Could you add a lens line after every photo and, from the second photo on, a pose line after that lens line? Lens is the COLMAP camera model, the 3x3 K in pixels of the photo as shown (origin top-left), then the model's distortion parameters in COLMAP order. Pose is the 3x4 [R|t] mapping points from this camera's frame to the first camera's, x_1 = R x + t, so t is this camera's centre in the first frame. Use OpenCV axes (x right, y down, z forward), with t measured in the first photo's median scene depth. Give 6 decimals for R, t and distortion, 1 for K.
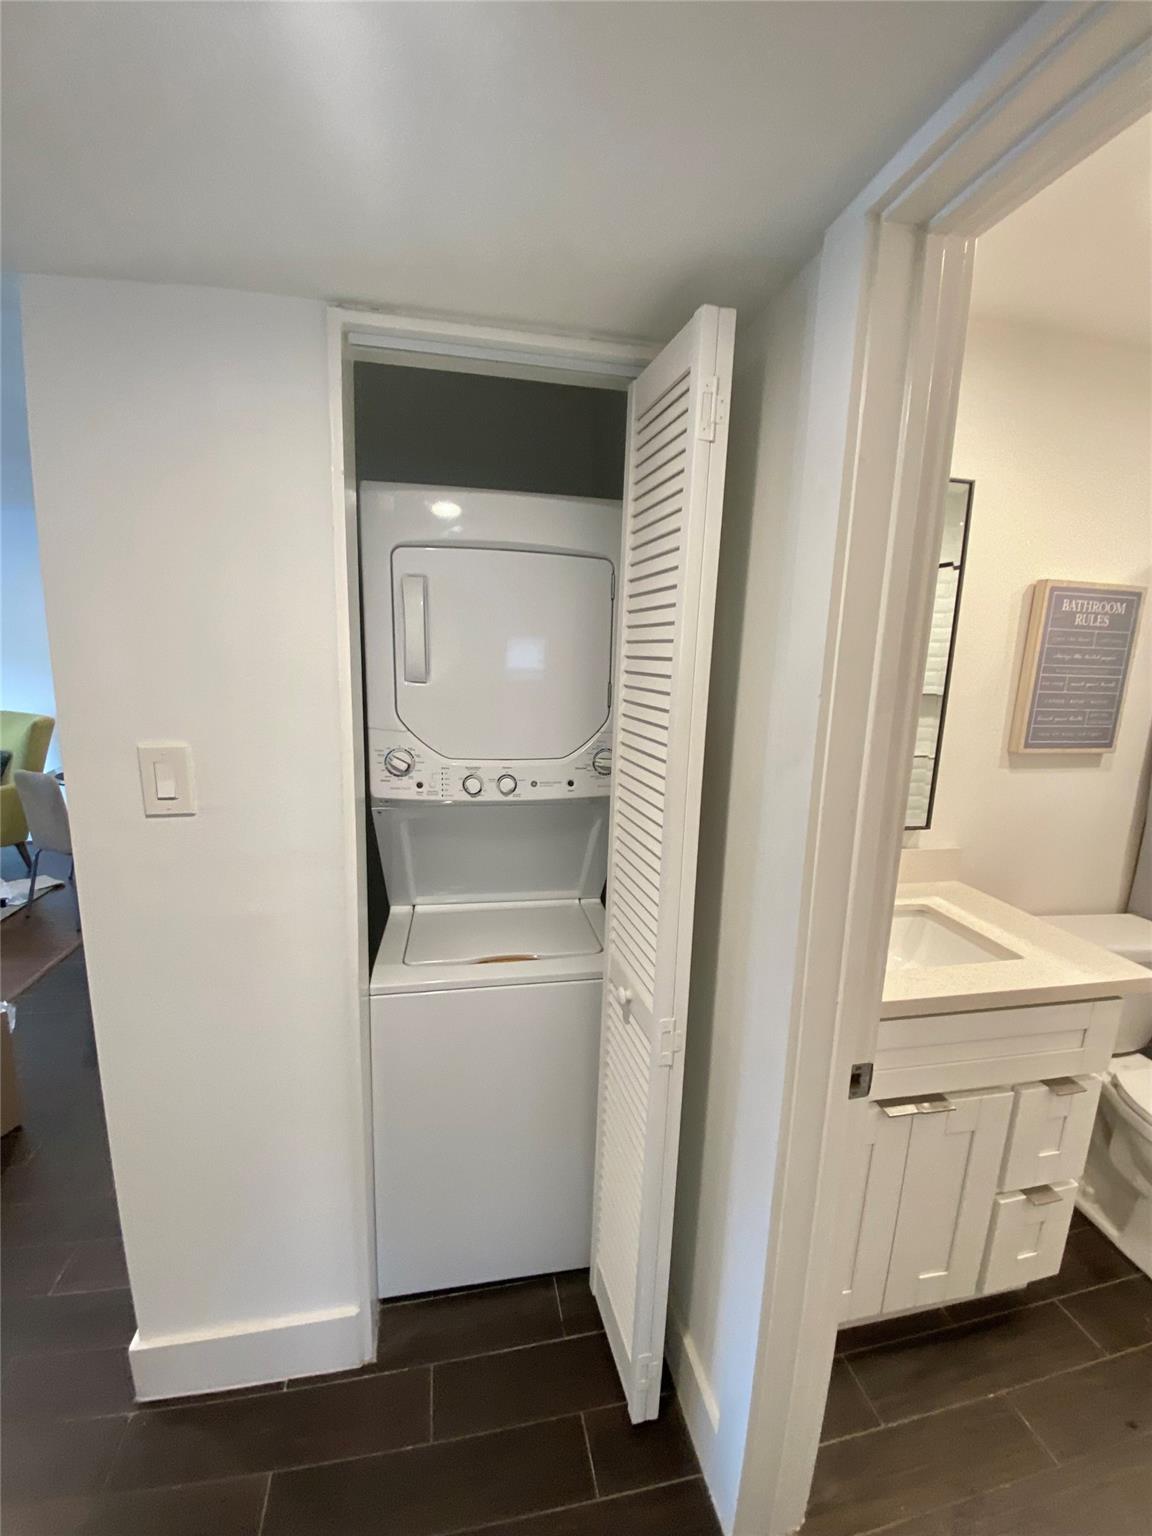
lens RADIAL K [[624.2, 0, 598.0], [0, 624.2, 764.8], [0, 0, 1]] dist [0.027871, -0.024971]
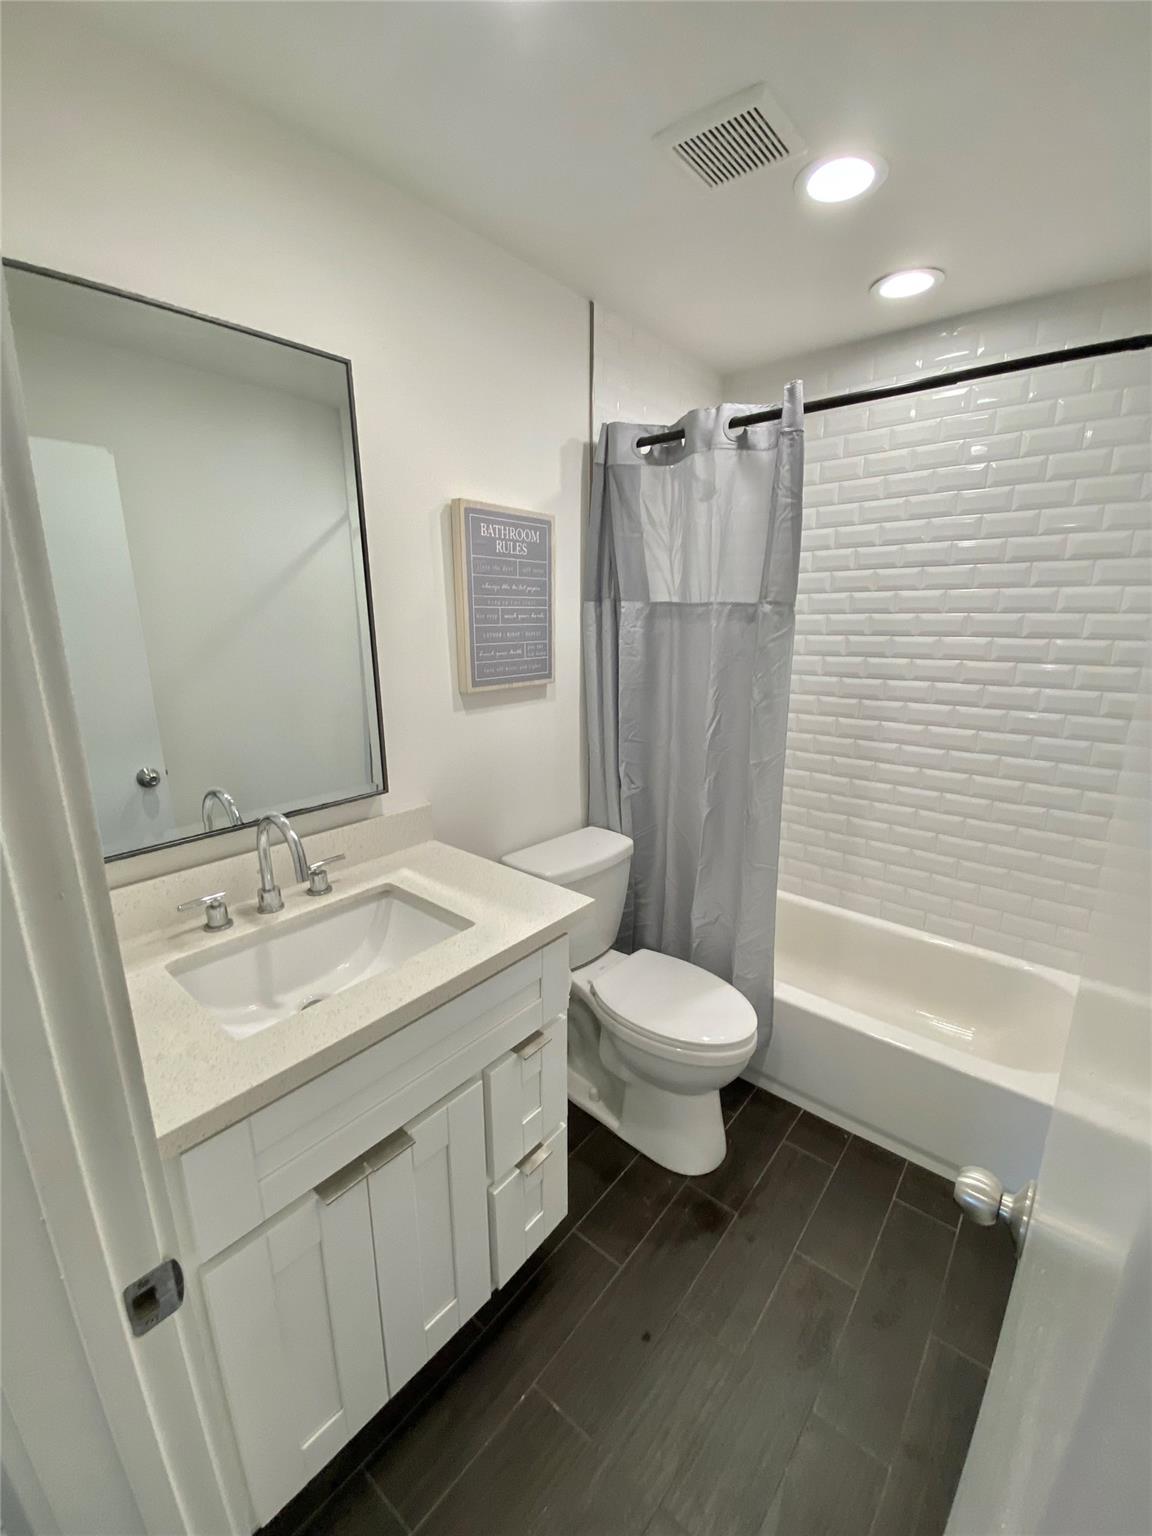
lens RADIAL K [[617.9, 0, 576.0], [0, 617.9, 768.0], [0, 0, 1]] dist [0.043143, -0.038402]
pose [[0.795388, -0.179819, 0.578812, 0.250492], [0.136451, 0.983587, 0.118061, 0.004217], [-0.590541, -0.014925, 0.806869, 0.164899]]
